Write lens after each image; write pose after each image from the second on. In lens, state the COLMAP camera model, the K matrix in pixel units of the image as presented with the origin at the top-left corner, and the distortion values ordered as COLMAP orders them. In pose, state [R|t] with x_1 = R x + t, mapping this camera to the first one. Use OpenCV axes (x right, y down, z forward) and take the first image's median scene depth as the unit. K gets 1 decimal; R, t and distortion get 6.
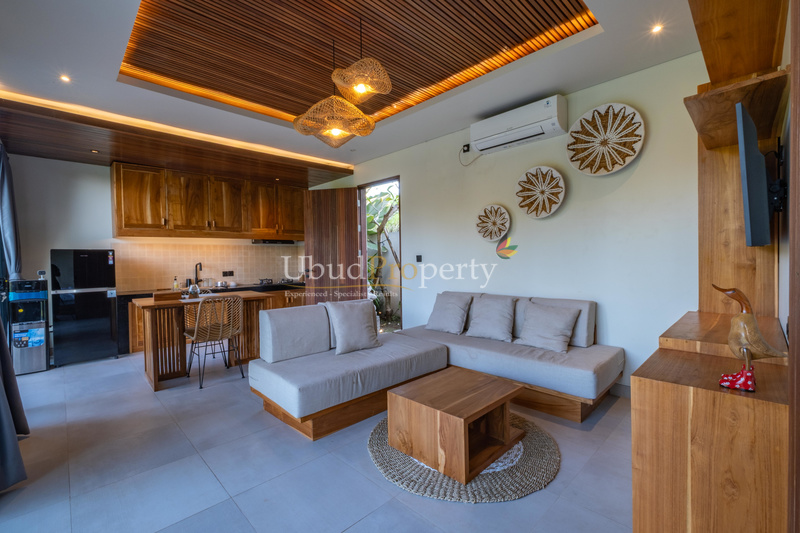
lens RADIAL K [[351.0, 0, 397.6], [0, 351.0, 265.9], [0, 0, 1]] dist [-0.002031, 0.000074]
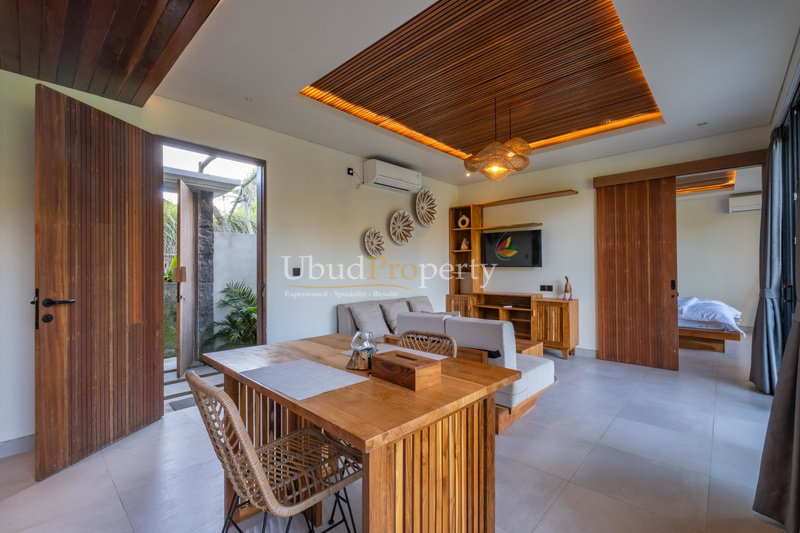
lens RADIAL K [[351.0, 0, 395.4], [0, 351.0, 268.4], [0, 0, 1]] dist [-0.002031, 0.000074]
pose [[-0.038273, 0.018470, 0.999097, -1.080913], [0.025454, 0.999523, -0.017503, -0.009636], [-0.998943, 0.024762, -0.038725, 1.082518]]
